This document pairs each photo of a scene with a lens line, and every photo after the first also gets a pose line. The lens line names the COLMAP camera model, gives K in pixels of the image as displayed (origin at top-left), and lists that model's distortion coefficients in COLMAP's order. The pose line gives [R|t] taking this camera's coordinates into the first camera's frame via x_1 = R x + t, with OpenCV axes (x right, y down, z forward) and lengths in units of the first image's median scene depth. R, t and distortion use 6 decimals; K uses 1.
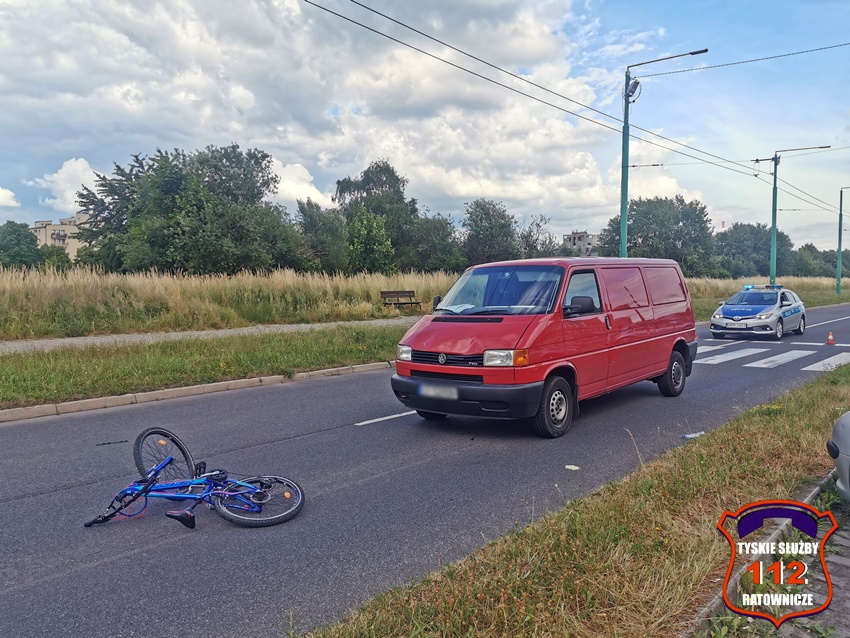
lens RADIAL K [[673.3, 0, 422.8], [0, 673.3, 304.4], [0, 0, 1]] dist [0.002292, -0.002208]
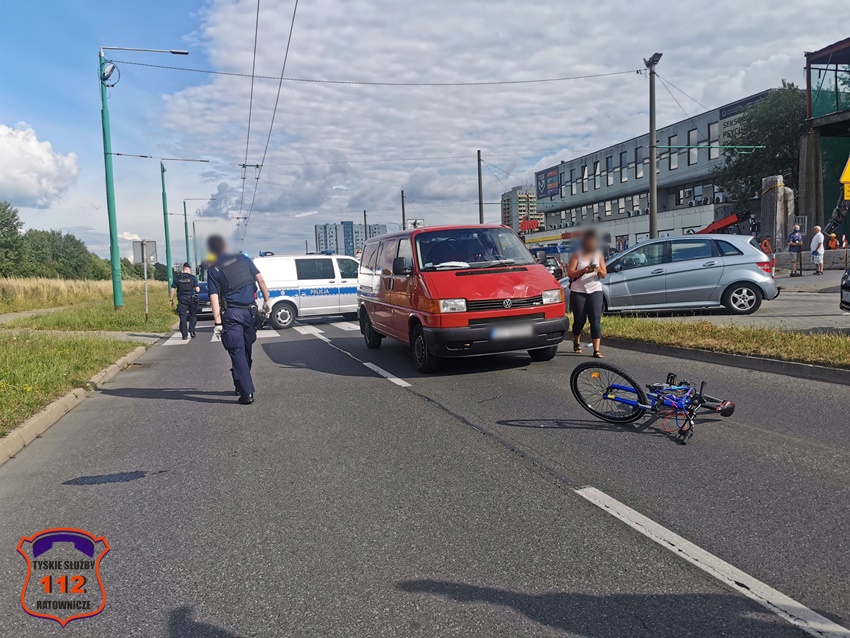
lens RADIAL K [[673.3, 0, 422.8], [0, 673.3, 304.4], [0, 0, 1]] dist [0.002292, -0.002208]
pose [[0.513179, -0.057374, 0.856362, -0.948682], [0.072510, 0.997094, 0.023351, 0.043514], [-0.855213, 0.050112, 0.515848, 0.514935]]
